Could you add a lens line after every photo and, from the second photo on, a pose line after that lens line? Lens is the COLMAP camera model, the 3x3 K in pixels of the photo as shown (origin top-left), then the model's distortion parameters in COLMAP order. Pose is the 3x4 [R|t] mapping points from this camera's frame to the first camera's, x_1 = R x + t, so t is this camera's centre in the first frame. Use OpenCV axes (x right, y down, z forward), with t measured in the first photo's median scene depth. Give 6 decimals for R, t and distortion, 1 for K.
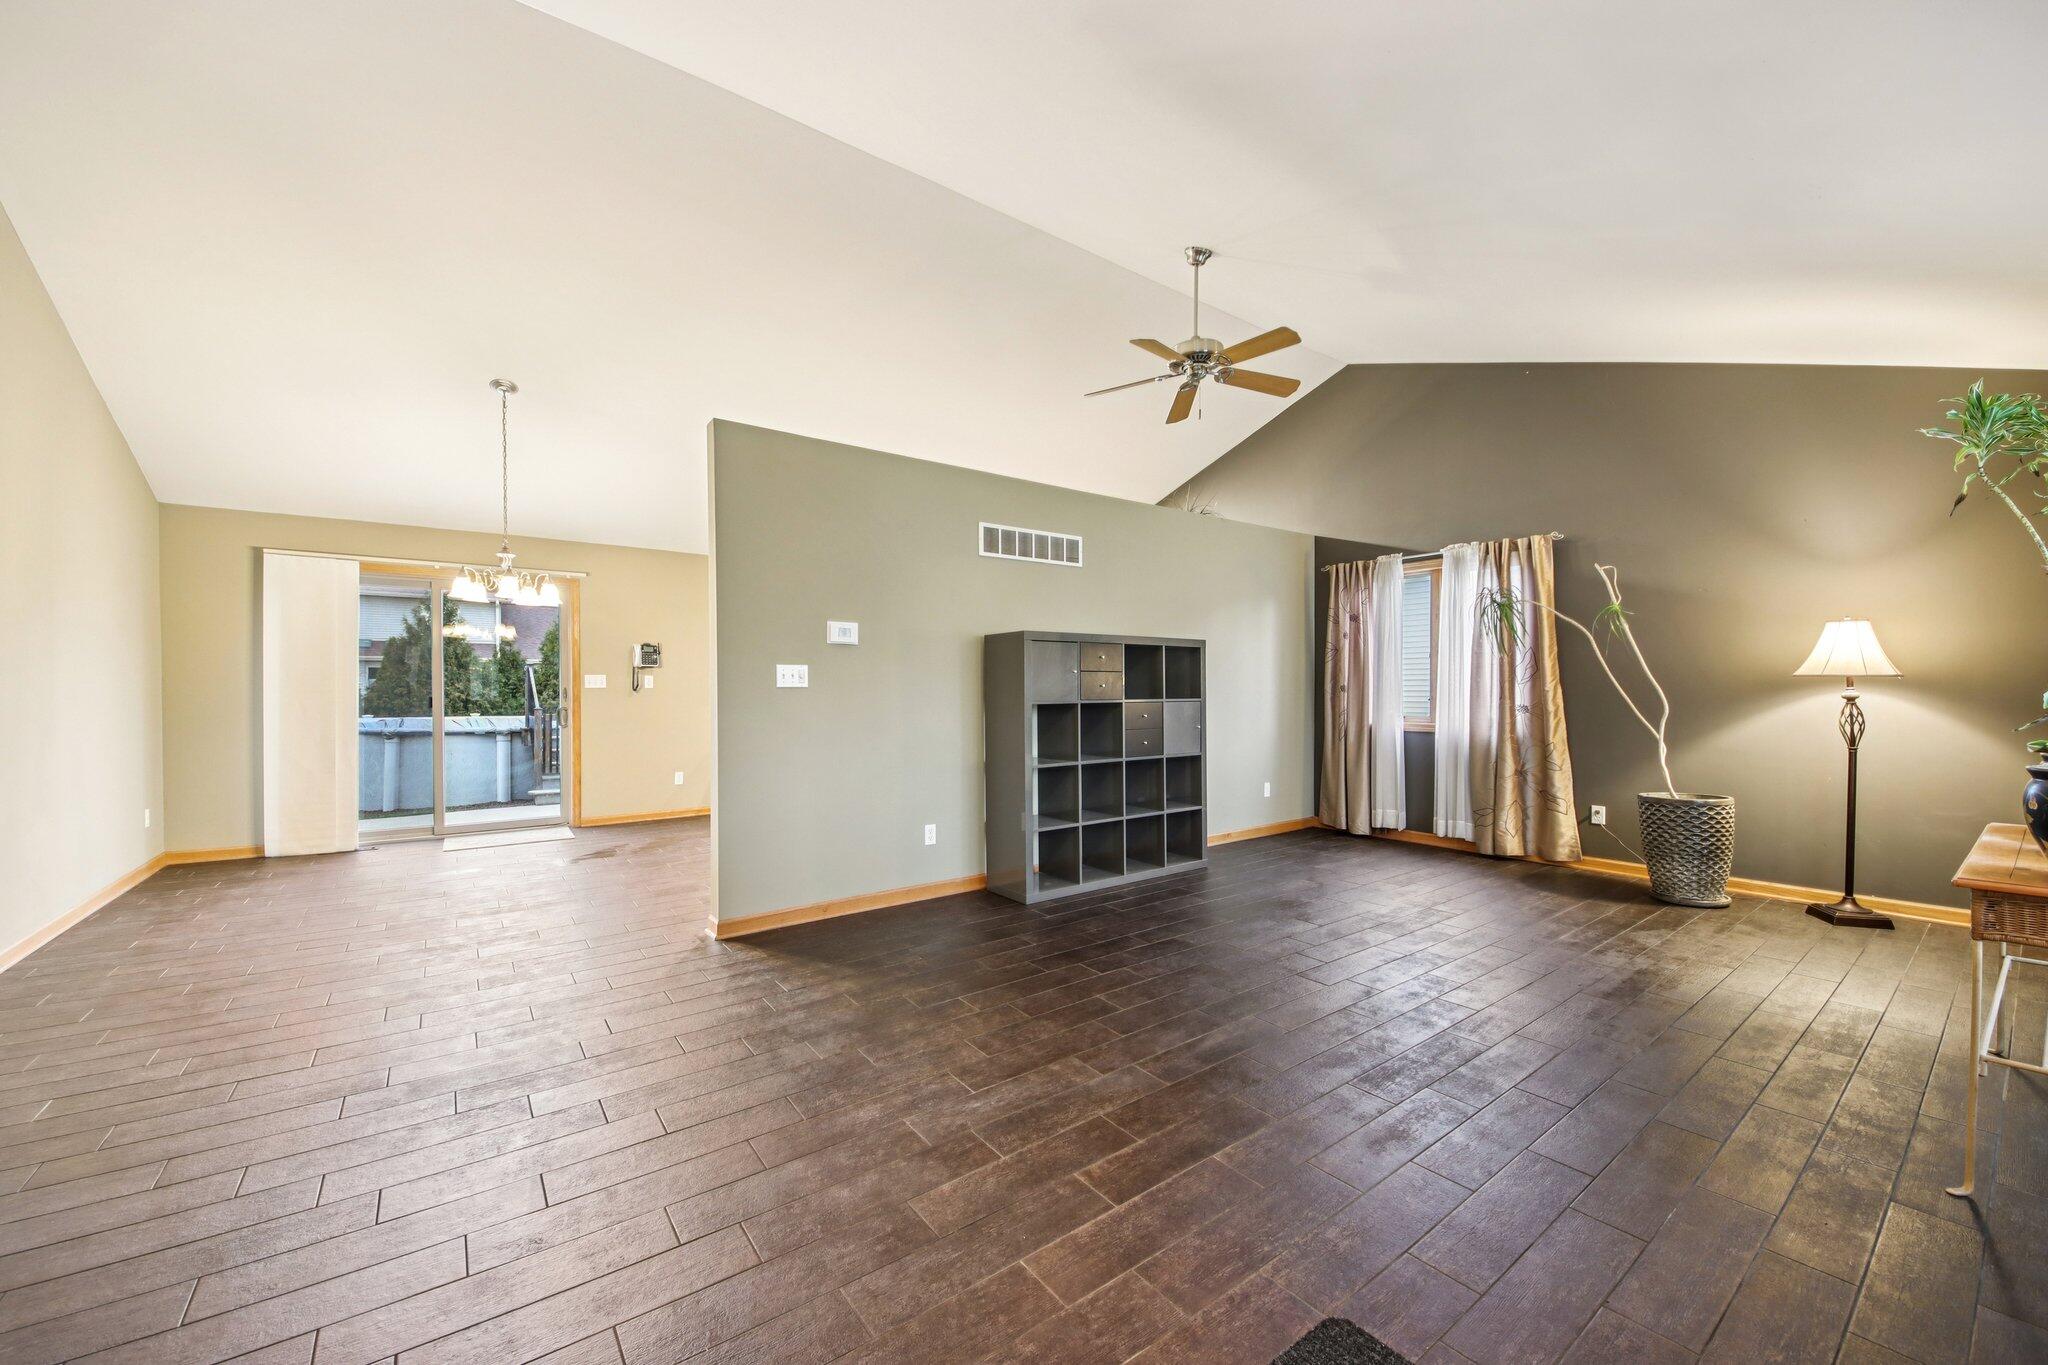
lens RADIAL K [[760.4, 0, 1020.5], [0, 760.4, 693.6], [0, 0, 1]] dist [0.050556, -0.032021]
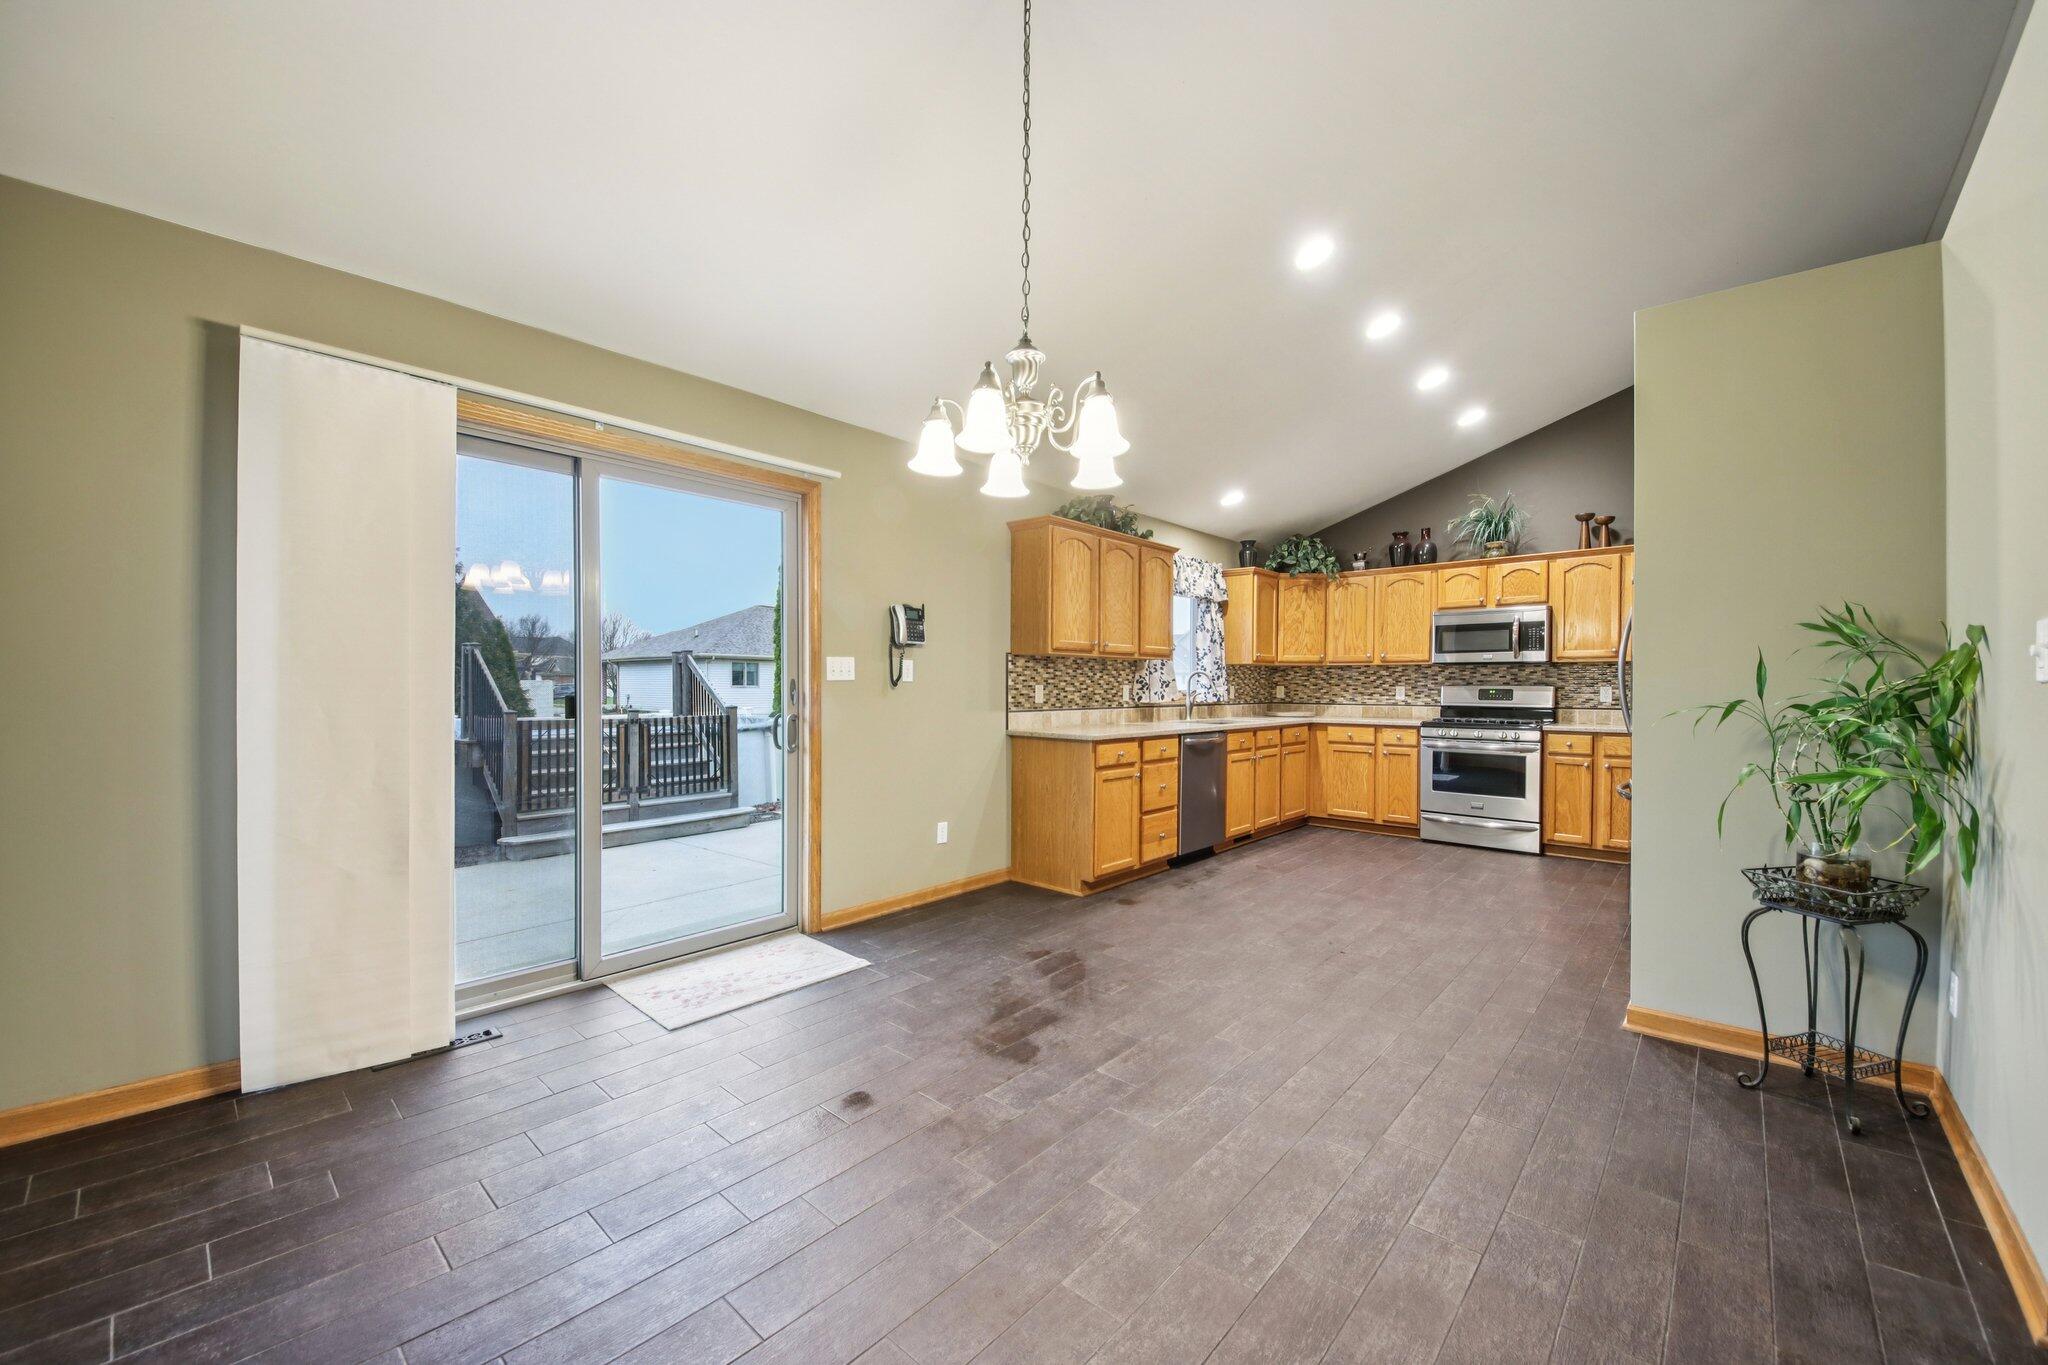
lens RADIAL K [[776.8, 0, 1018.1], [0, 776.8, 689.4], [0, 0, 1]] dist [0.070052, -0.041692]
pose [[0.980846, 0.008419, 0.194603, -0.655926], [-0.008125, 0.999964, -0.002309, -0.000360], [-0.194616, 0.000684, 0.980879, 0.513014]]
